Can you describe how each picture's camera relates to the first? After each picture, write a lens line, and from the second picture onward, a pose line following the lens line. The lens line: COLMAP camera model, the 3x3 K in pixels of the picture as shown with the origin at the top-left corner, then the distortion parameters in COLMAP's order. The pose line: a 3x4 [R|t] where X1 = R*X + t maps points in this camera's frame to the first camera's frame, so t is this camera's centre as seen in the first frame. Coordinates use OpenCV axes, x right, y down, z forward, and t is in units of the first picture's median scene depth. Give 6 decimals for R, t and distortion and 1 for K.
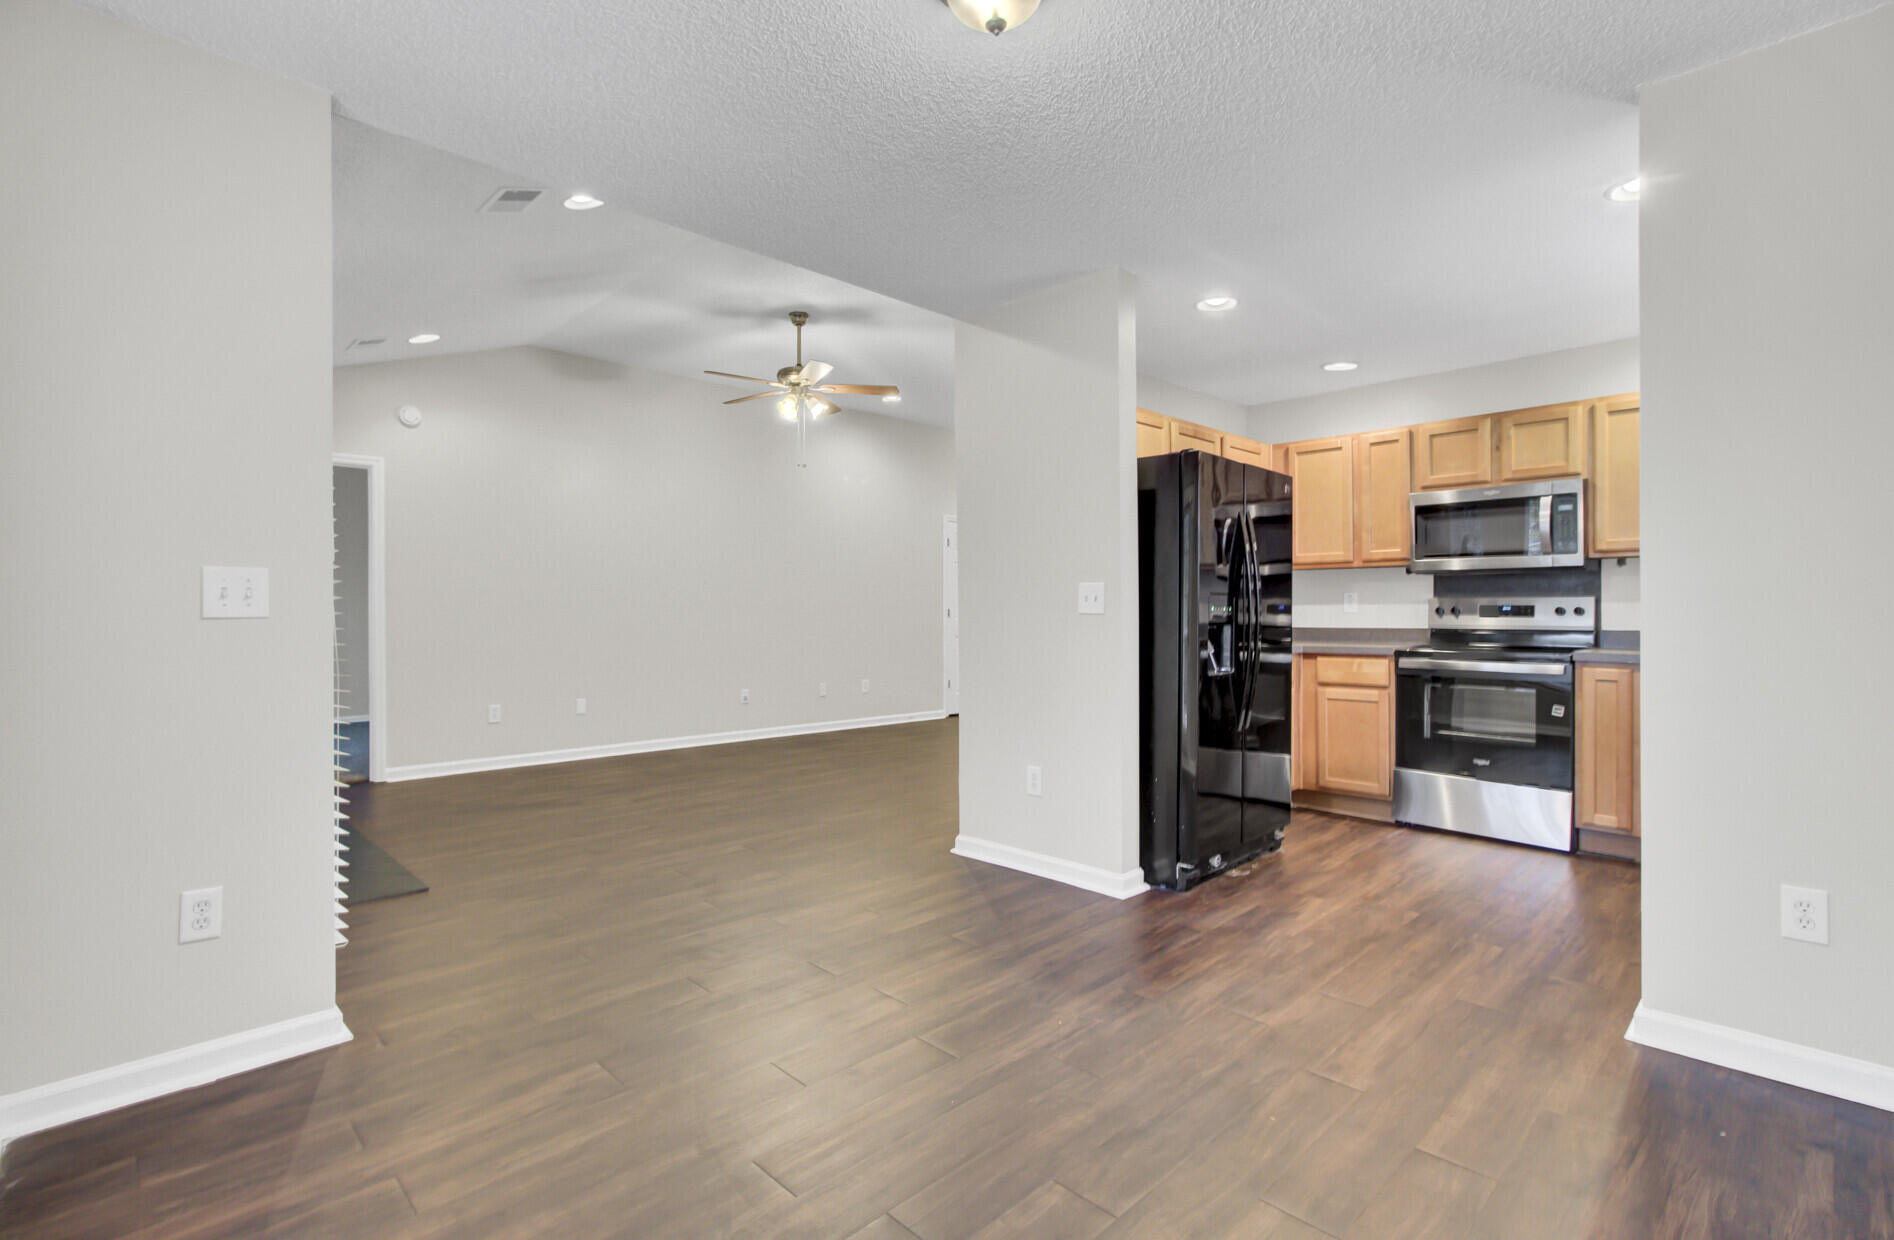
lens RADIAL K [[870.5, 0, 947.1], [0, 870.5, 614.3], [0, 0, 1]] dist [0.001322, 0.000183]
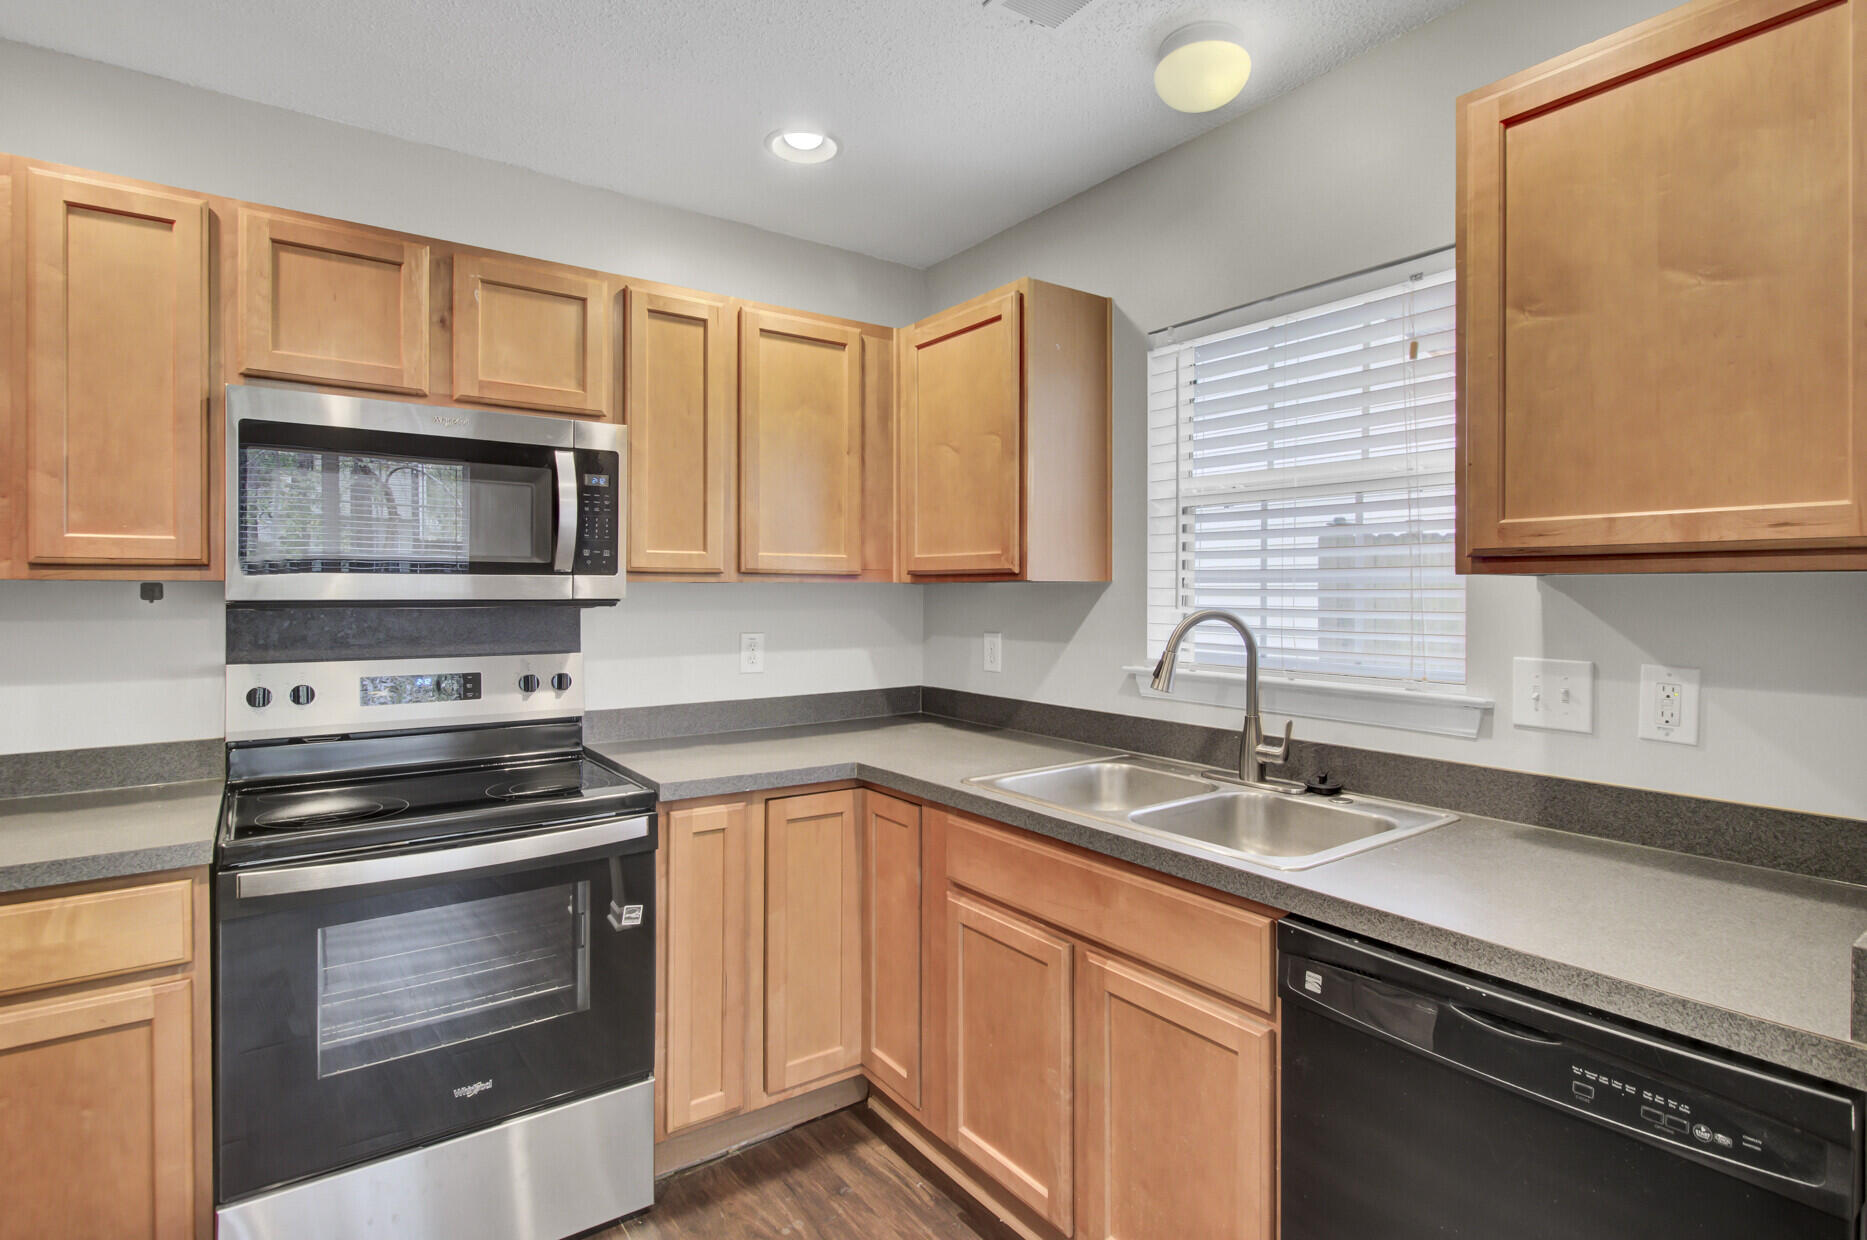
lens RADIAL K [[914.6, 0, 913.7], [0, 914.6, 593.5], [0, 0, 1]] dist [0.006958, -0.000804]
pose [[0.147123, -0.001050, 0.989118, 0.213802], [0.005309, 0.999986, 0.000272, -0.054635], [-0.989104, 0.005212, 0.147126, 0.702817]]
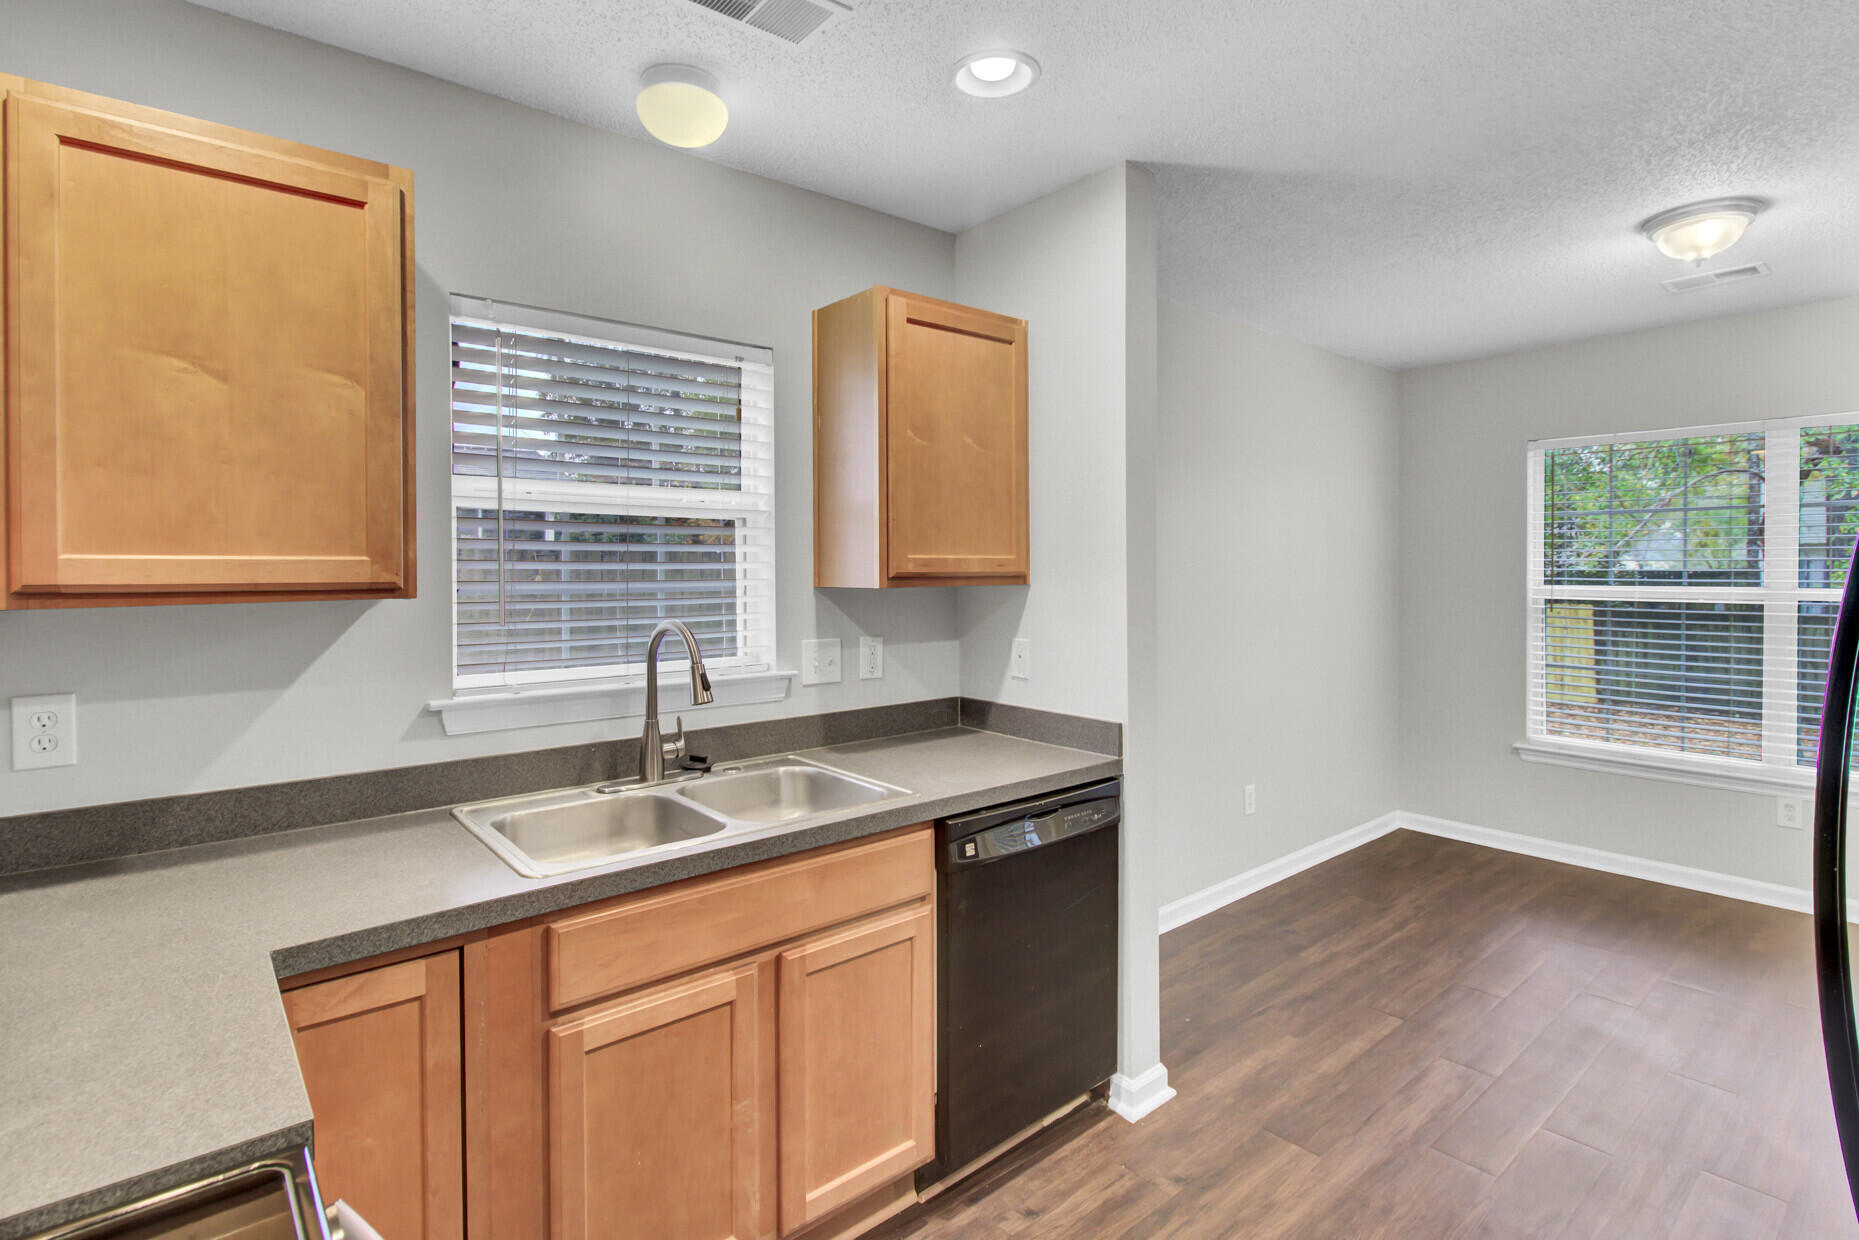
lens RADIAL K [[910.7, 0, 957.4], [0, 910.7, 576.6], [0, 0, 1]] dist [0.006958, -0.000804]
pose [[-0.998576, 0.008308, 0.052694, 0.505024], [0.008982, 0.999881, 0.012554, -0.073135], [-0.052583, 0.013009, -0.998532, 1.080086]]
